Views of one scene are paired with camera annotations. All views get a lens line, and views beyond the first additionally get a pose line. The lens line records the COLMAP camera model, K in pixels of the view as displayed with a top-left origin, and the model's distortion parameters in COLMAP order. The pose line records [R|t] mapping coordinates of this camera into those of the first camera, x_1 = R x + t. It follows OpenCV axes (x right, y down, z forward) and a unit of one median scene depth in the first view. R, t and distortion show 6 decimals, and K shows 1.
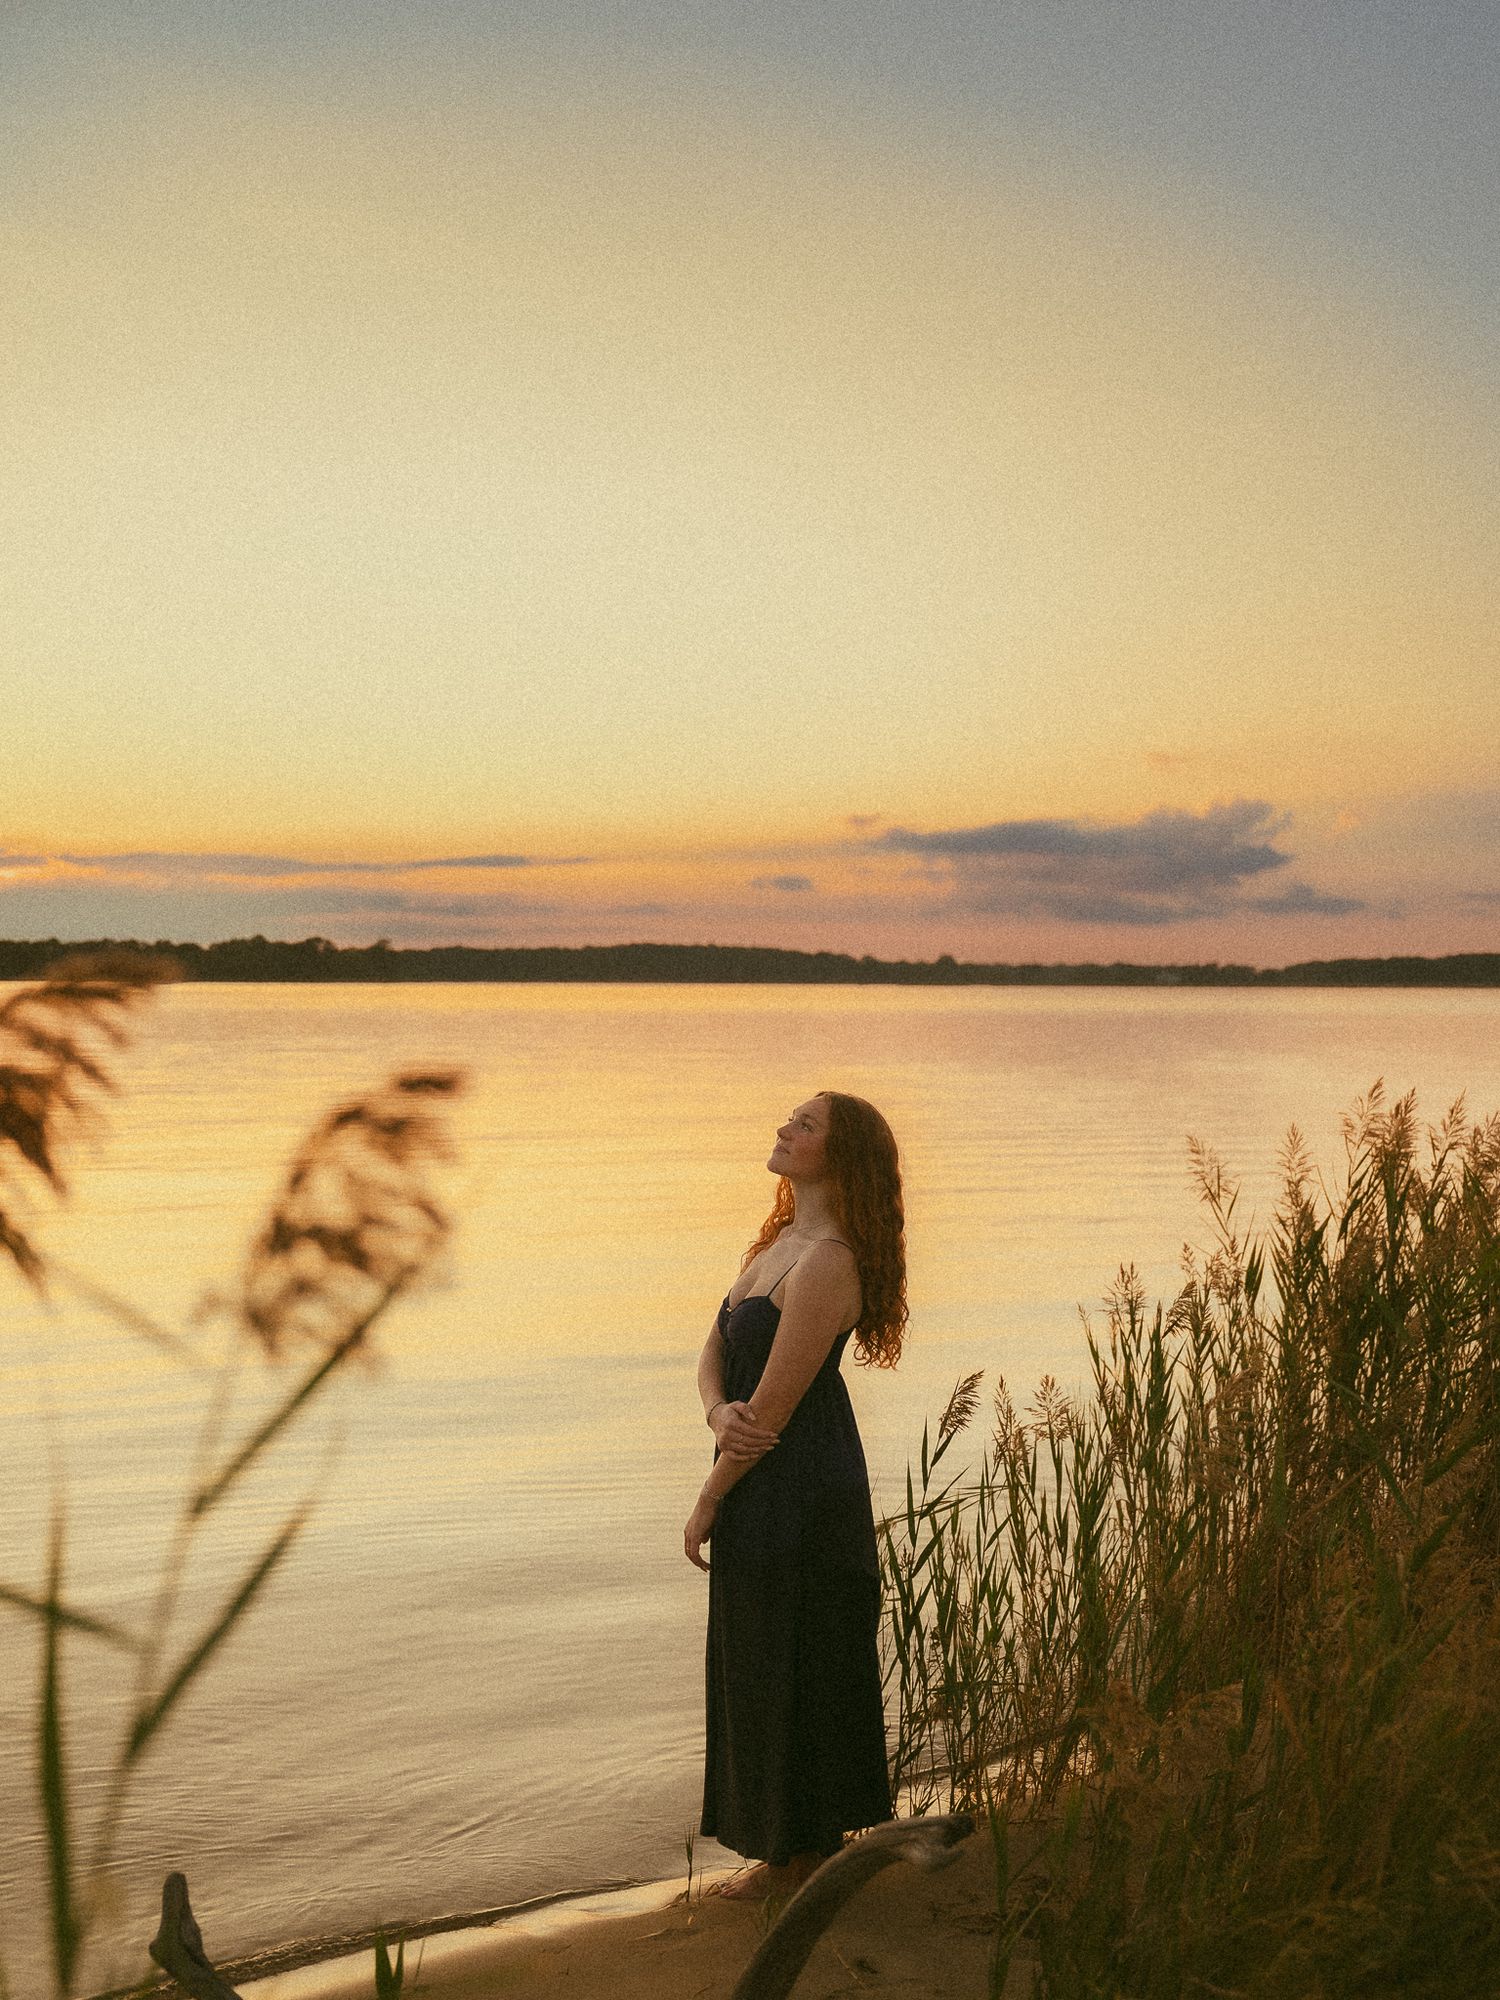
lens RADIAL K [[2170.7, 0, 750.4], [0, 2170.7, 1006.3], [0, 0, 1]] dist [-0.099035, 0.000000]
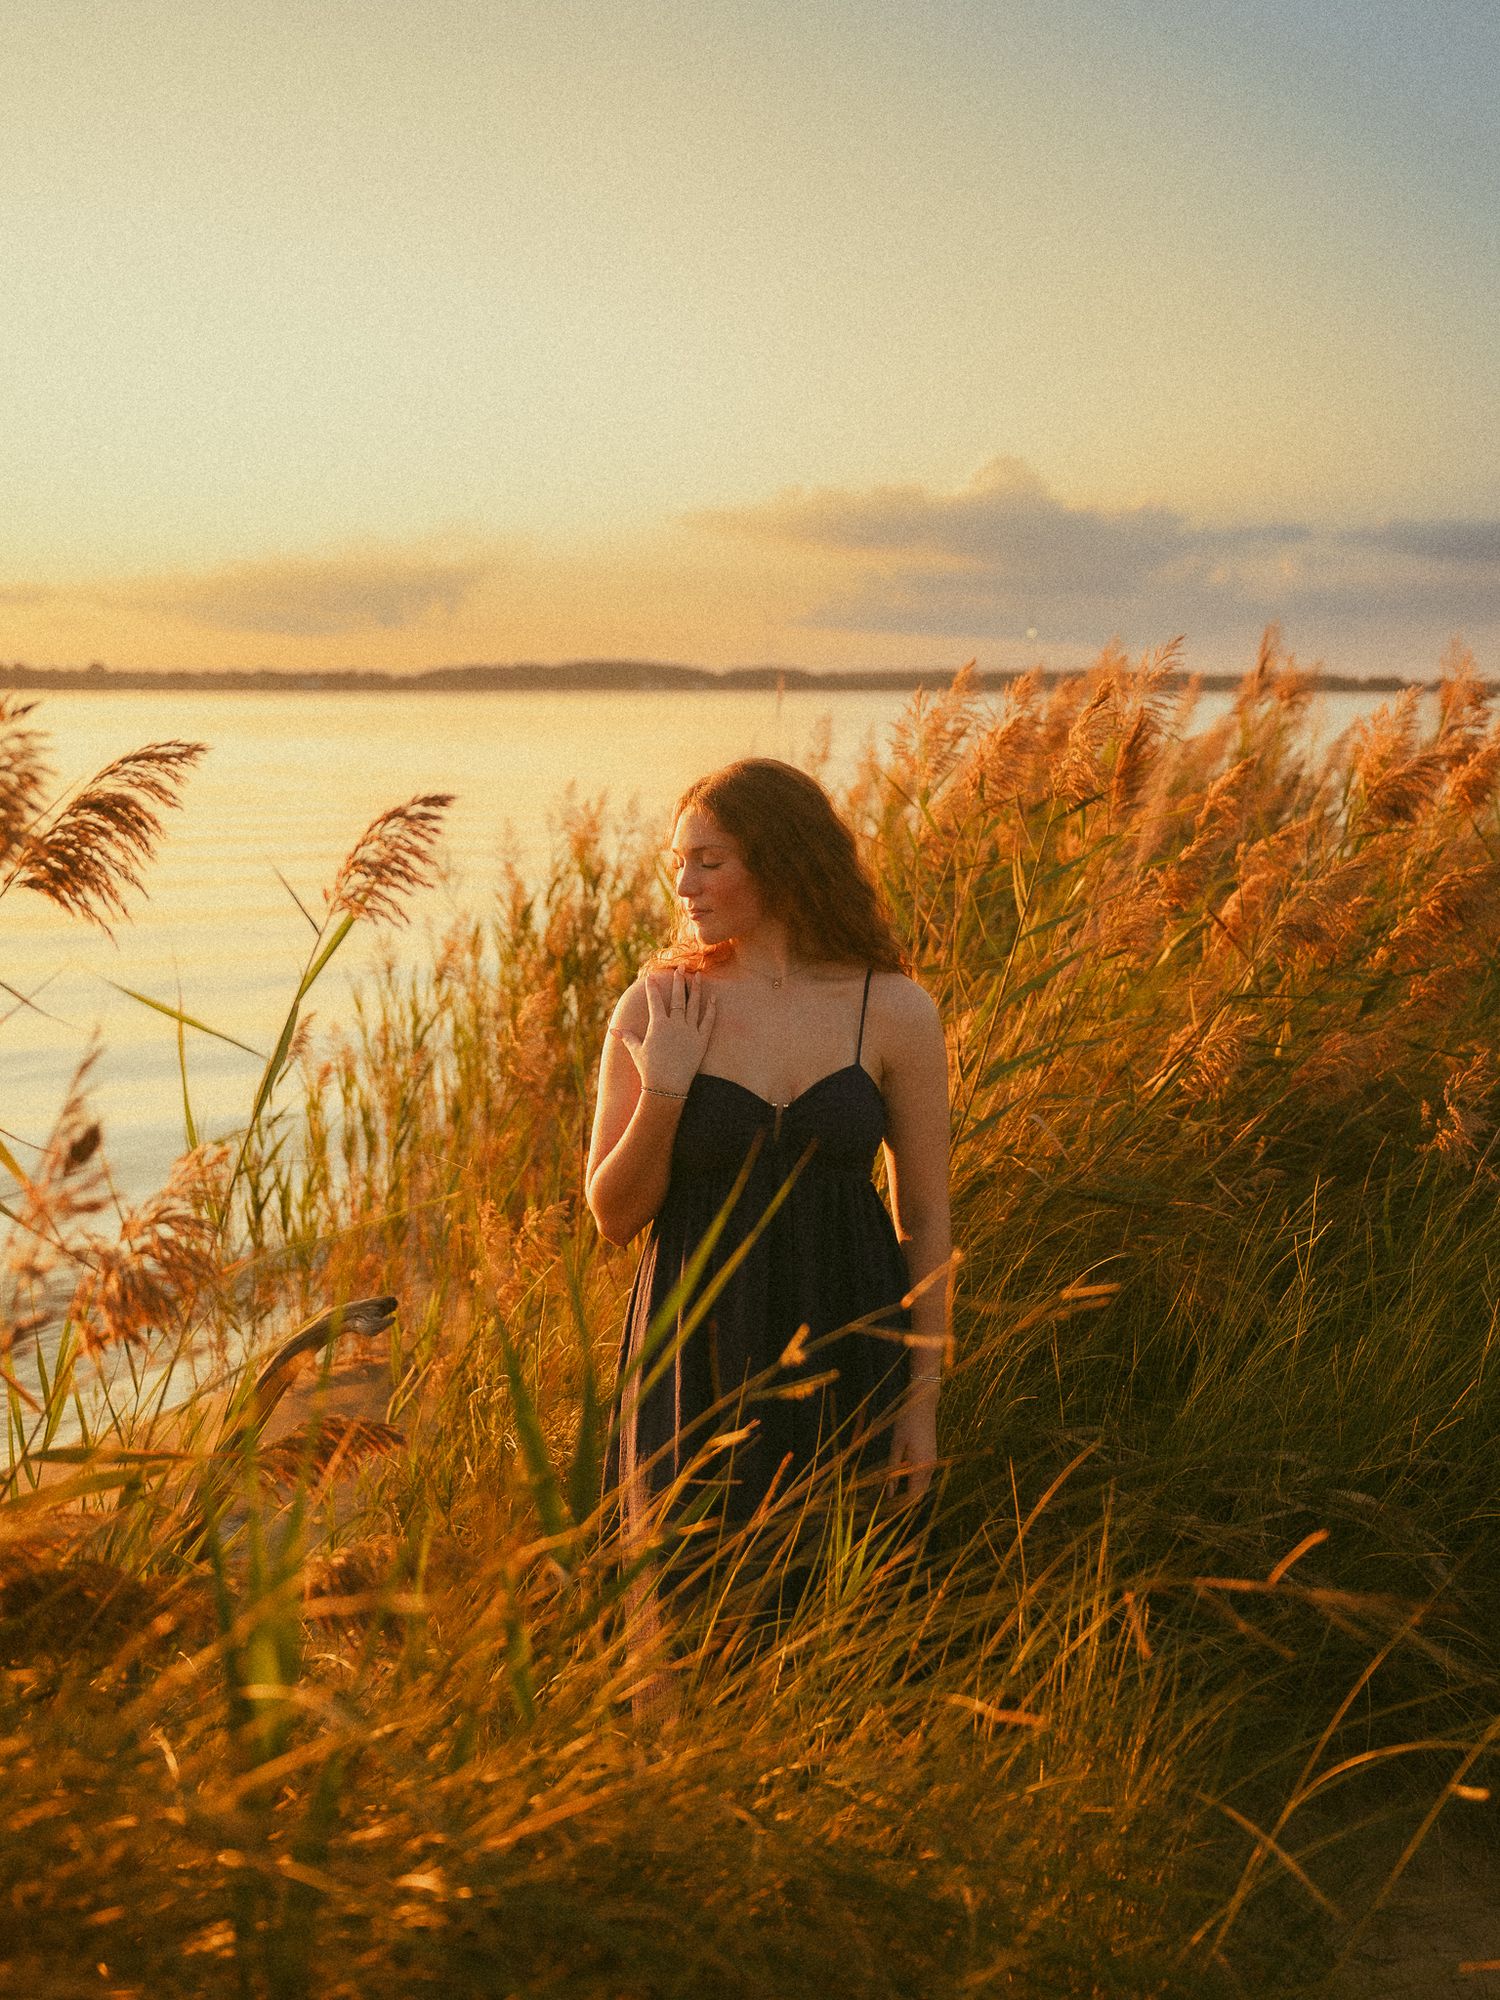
lens RADIAL K [[2084.3, 0, 750.1], [0, 2084.3, 998.4], [0, 0, 1]] dist [0.020456, 0.000000]
pose [[0.919988, -0.060438, 0.387258, -0.095576], [0.006565, 0.990277, 0.138952, -0.009012], [-0.391890, -0.125292, 0.911441, -0.176793]]
